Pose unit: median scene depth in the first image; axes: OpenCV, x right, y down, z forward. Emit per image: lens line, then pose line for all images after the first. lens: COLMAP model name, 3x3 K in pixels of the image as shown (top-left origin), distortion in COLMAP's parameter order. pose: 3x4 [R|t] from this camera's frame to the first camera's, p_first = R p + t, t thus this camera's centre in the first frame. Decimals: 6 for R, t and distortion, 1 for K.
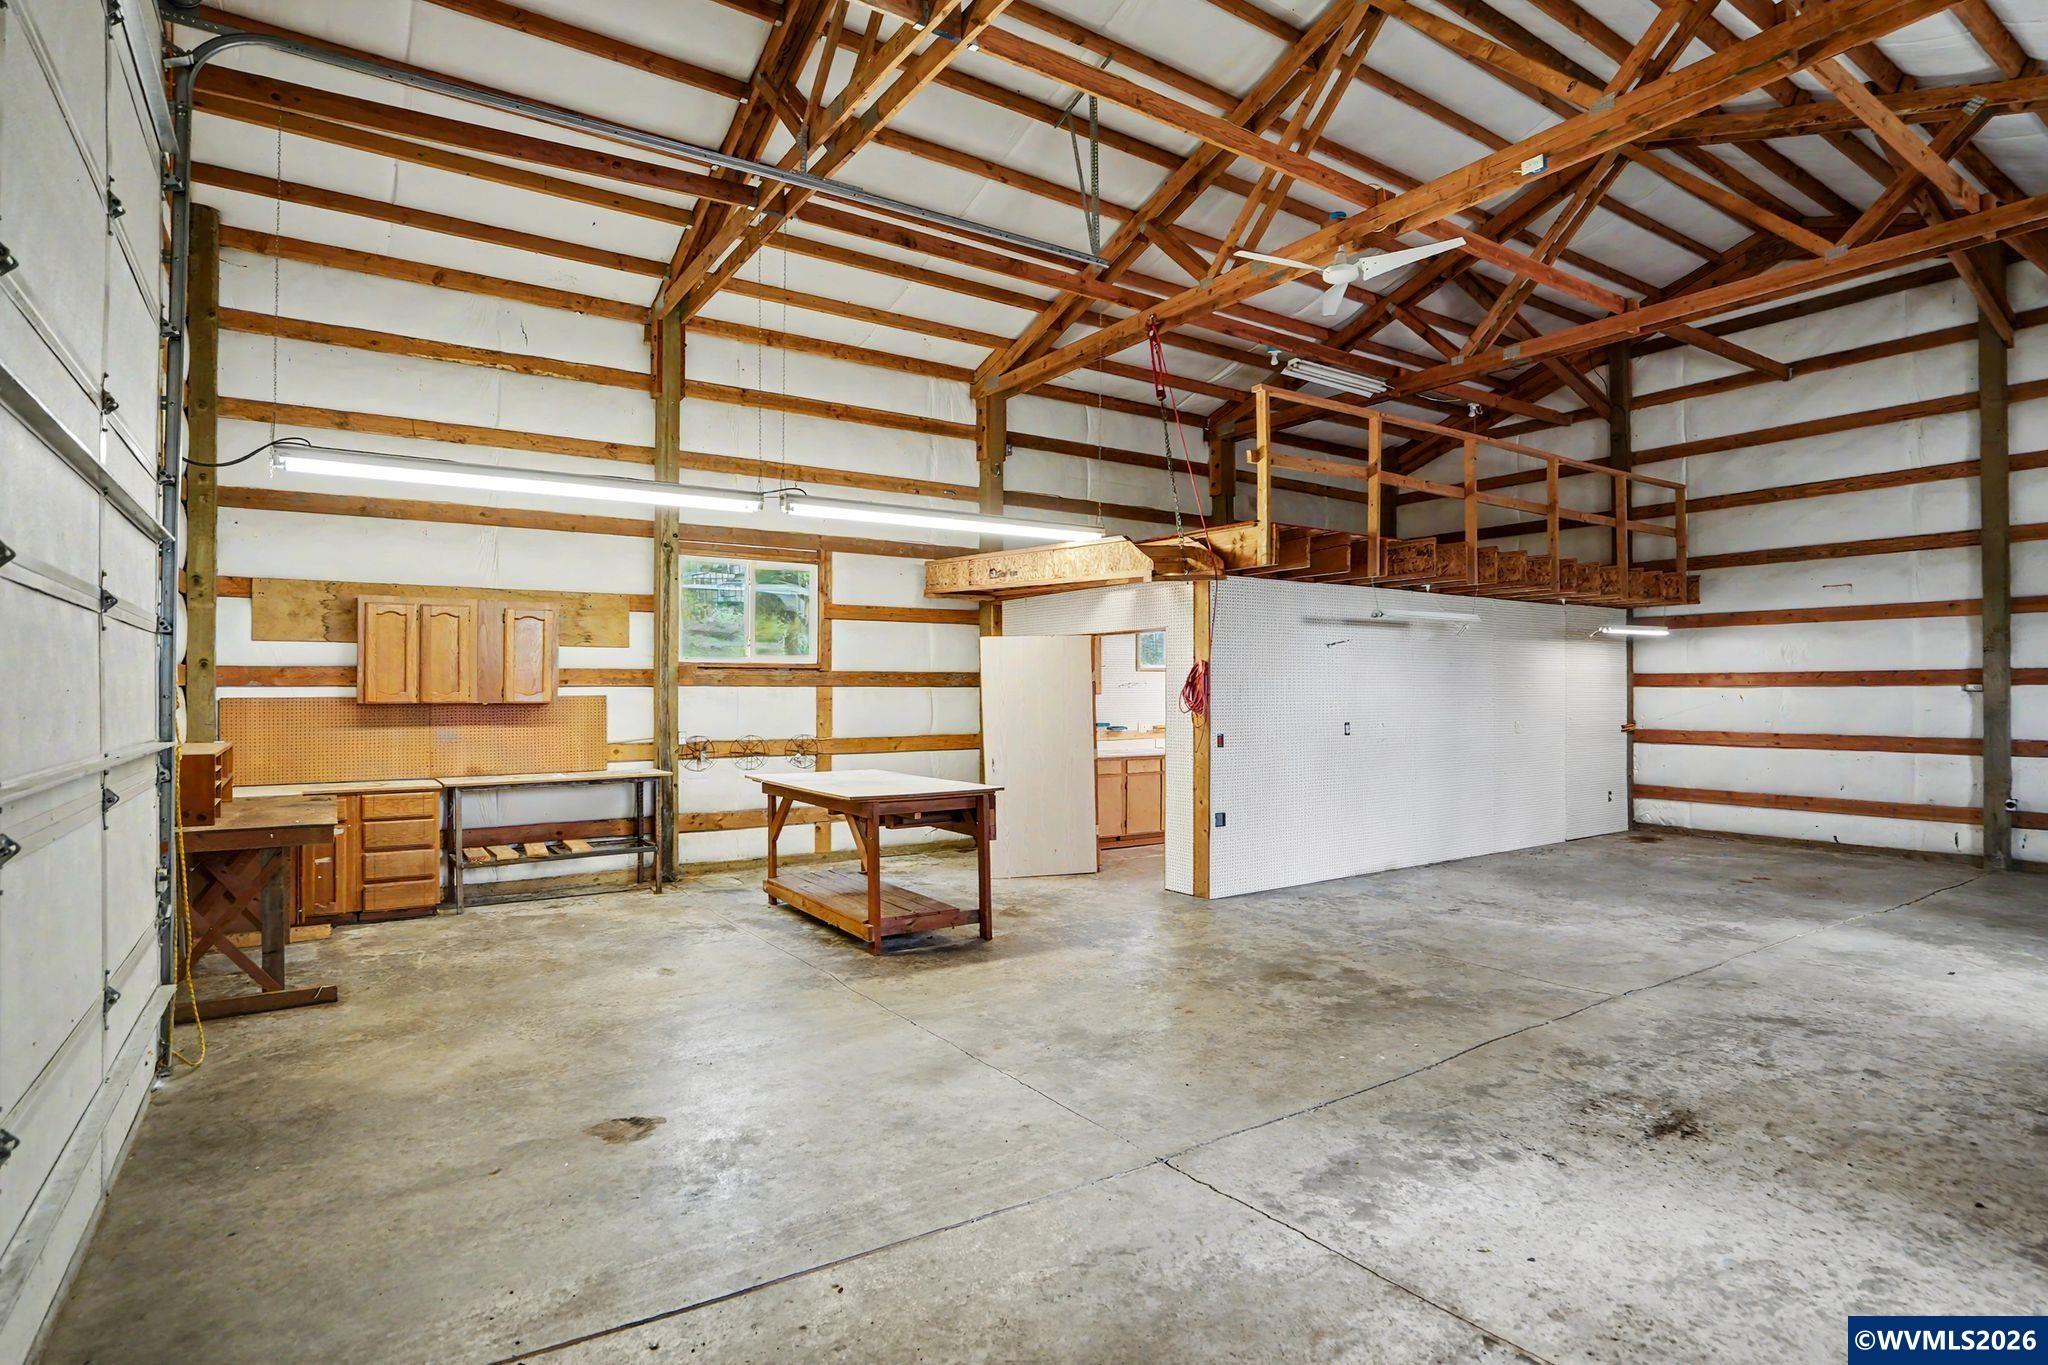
lens RADIAL K [[995.5, 0, 1017.5], [0, 995.5, 695.3], [0, 0, 1]] dist [-0.059107, 0.022034]
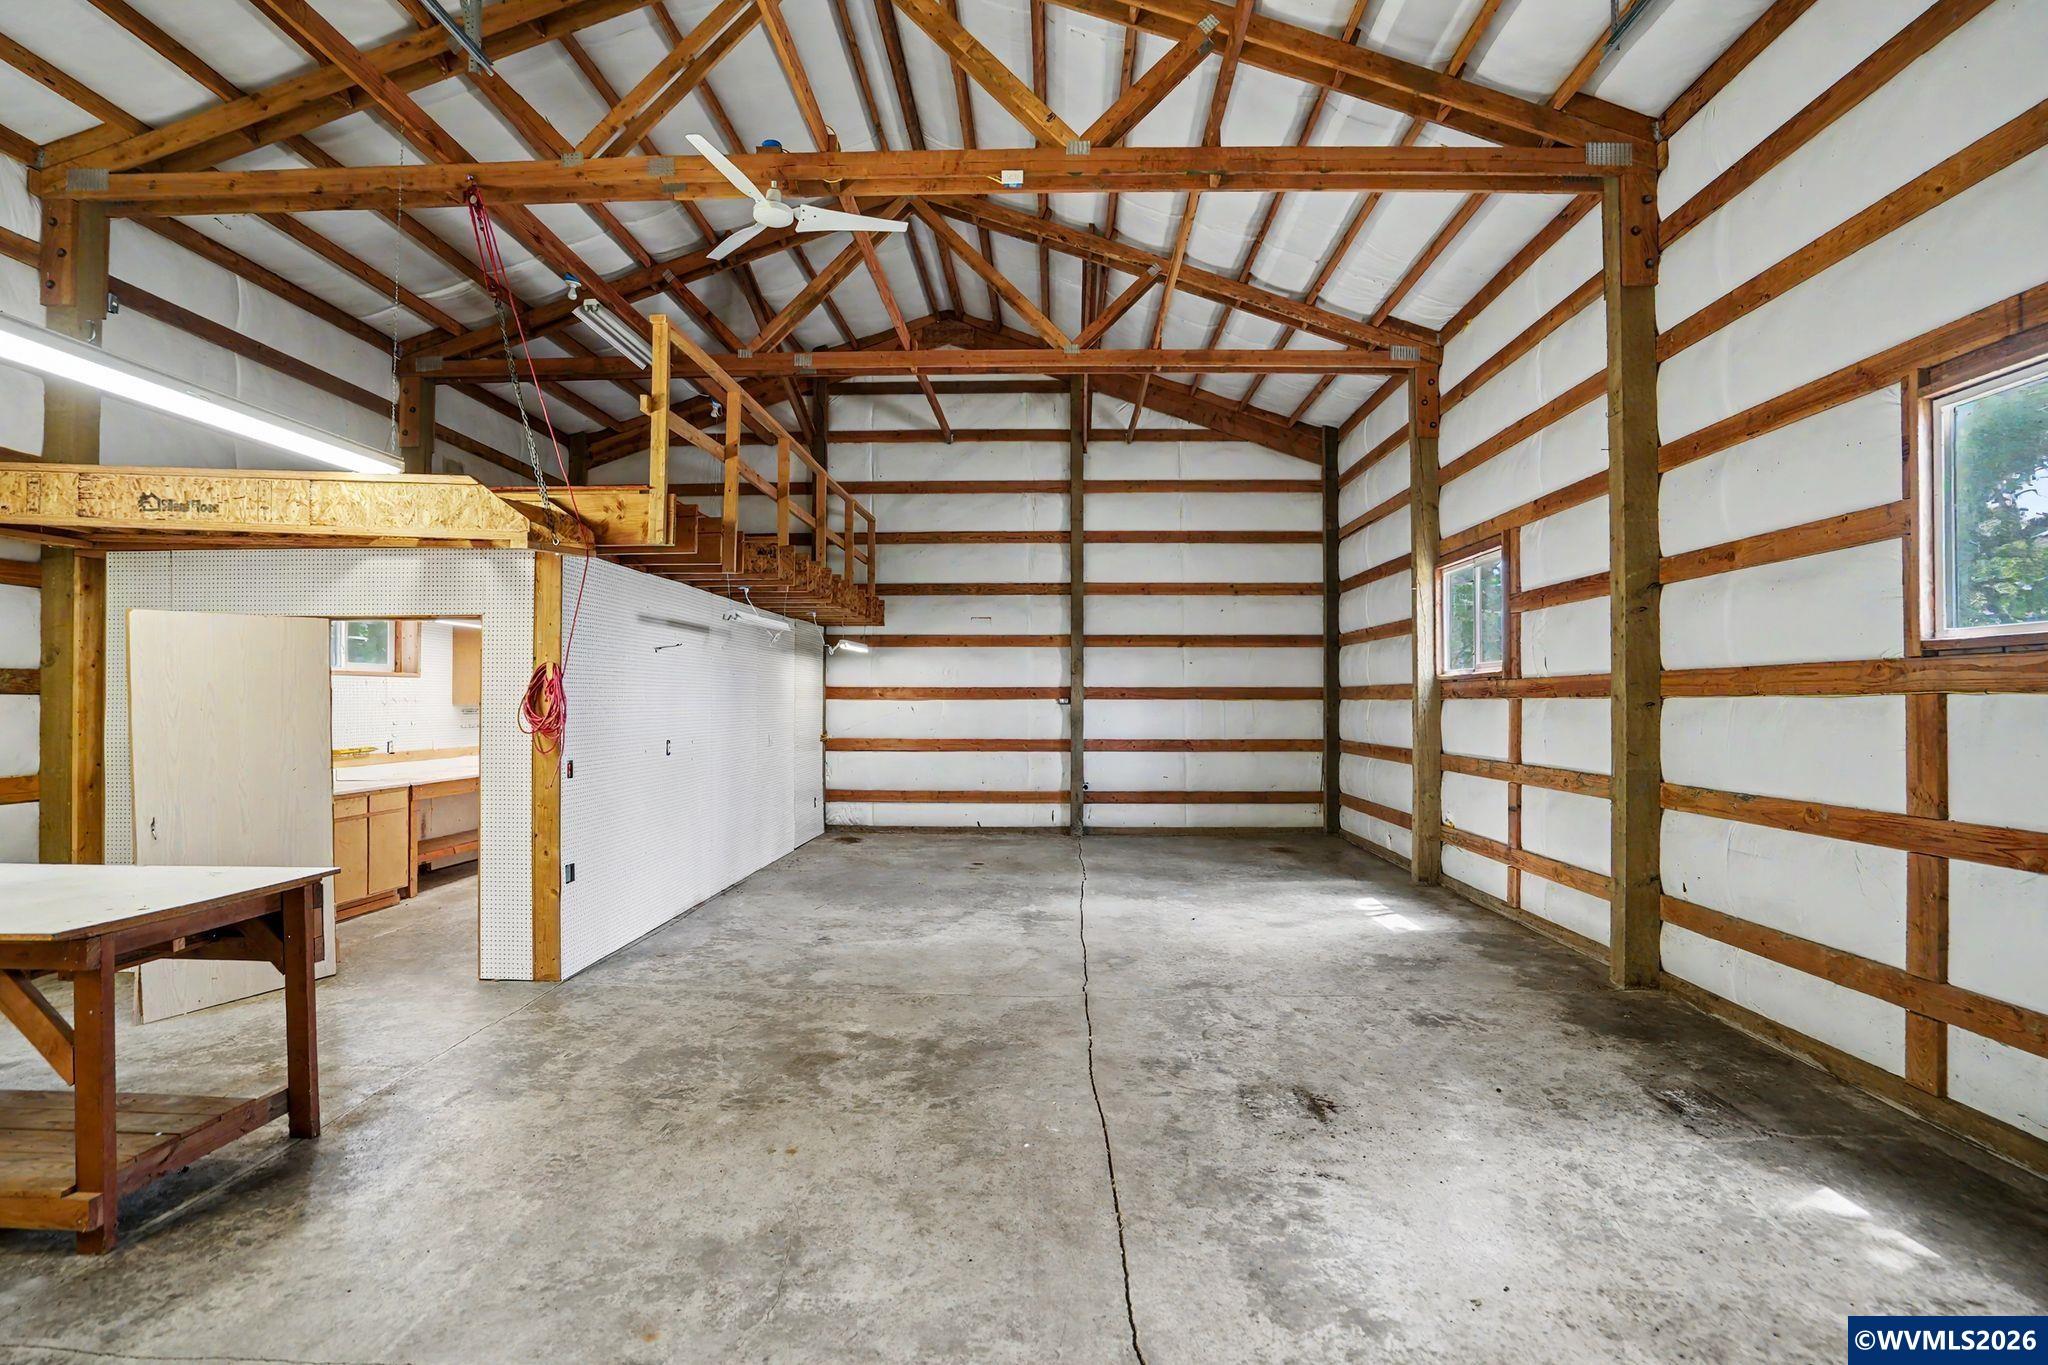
lens RADIAL K [[995.5, 0, 1017.5], [0, 995.5, 695.3], [0, 0, 1]] dist [-0.059107, 0.022034]
pose [[0.600675, 0.007405, 0.799459, -0.194747], [0.001234, 0.999947, -0.010190, -0.002235], [-0.799492, 0.007108, 0.600635, 0.285131]]
